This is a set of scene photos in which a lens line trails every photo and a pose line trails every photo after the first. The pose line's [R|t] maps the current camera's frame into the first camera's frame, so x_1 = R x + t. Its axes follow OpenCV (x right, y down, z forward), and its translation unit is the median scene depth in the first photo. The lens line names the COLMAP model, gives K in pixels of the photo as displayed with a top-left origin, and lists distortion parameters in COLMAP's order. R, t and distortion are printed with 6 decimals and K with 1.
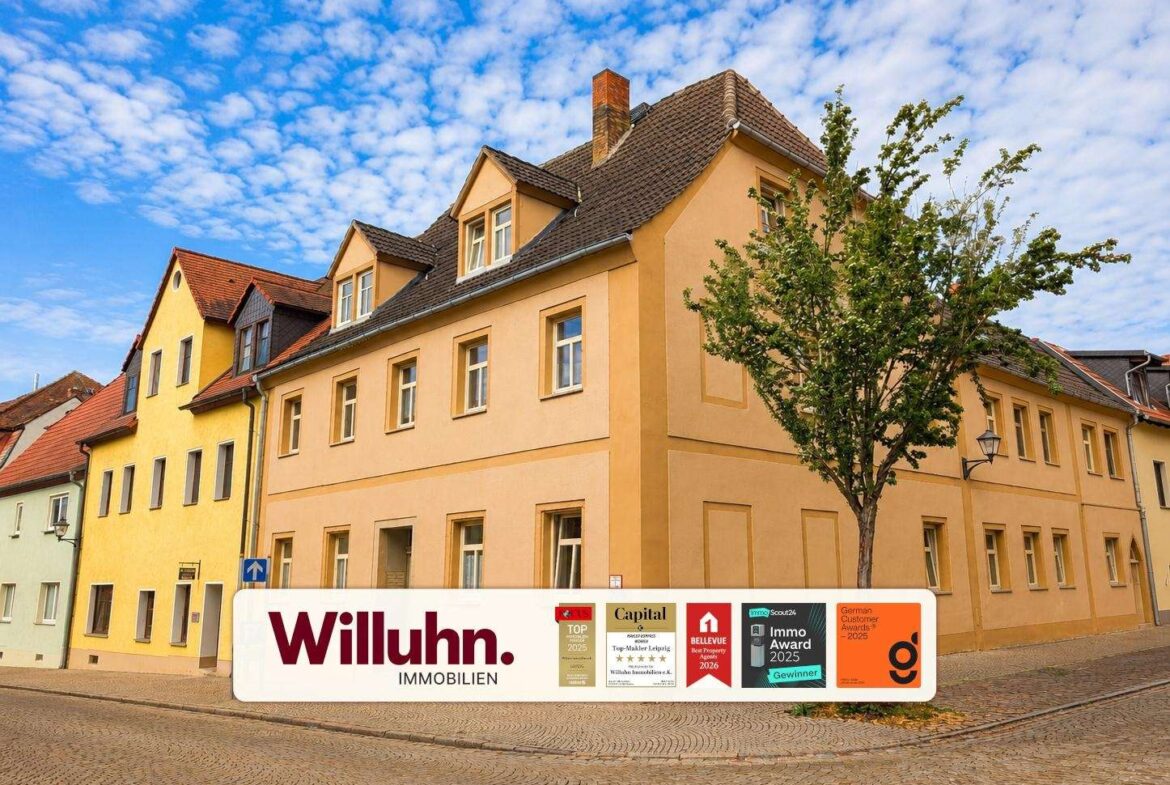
lens RADIAL K [[903.6, 0, 584.4], [0, 903.6, 389.5], [0, 0, 1]] dist [-0.025152, 0.002469]
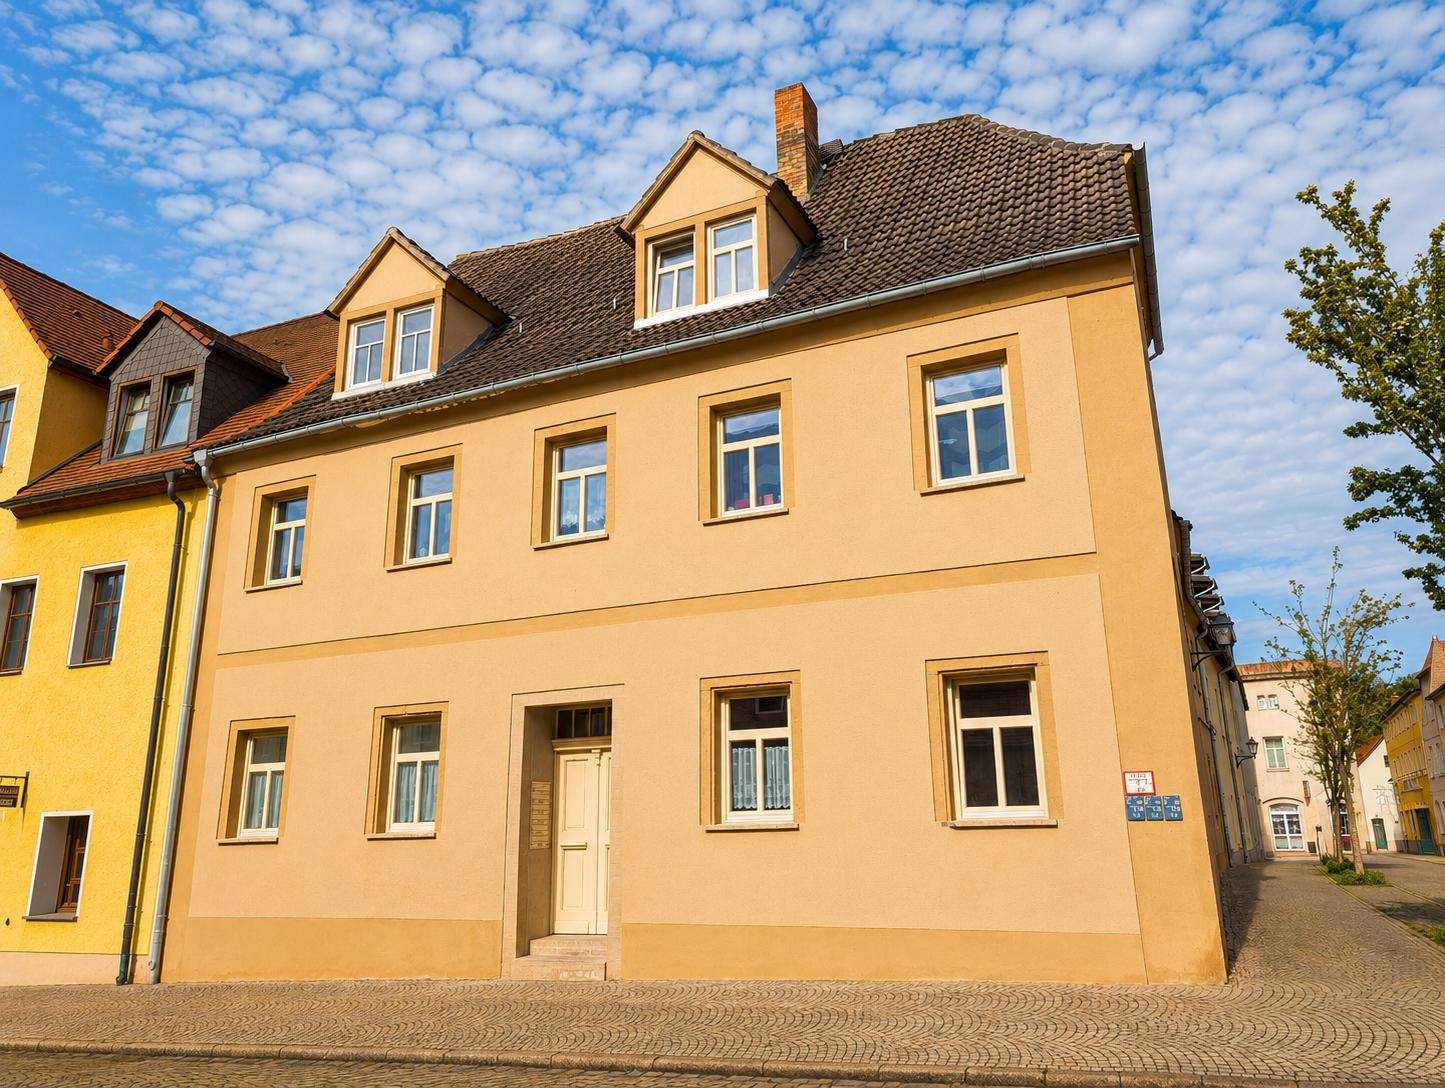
lens RADIAL K [[990.7, 0, 724.7], [0, 990.7, 538.8], [0, 0, 1]] dist [0.018561, -0.009940]
pose [[0.930591, 0.078251, 0.357599, -0.265570], [-0.059449, 0.996223, -0.063291, 0.059936], [-0.361201, 0.037639, 0.931728, 0.264591]]
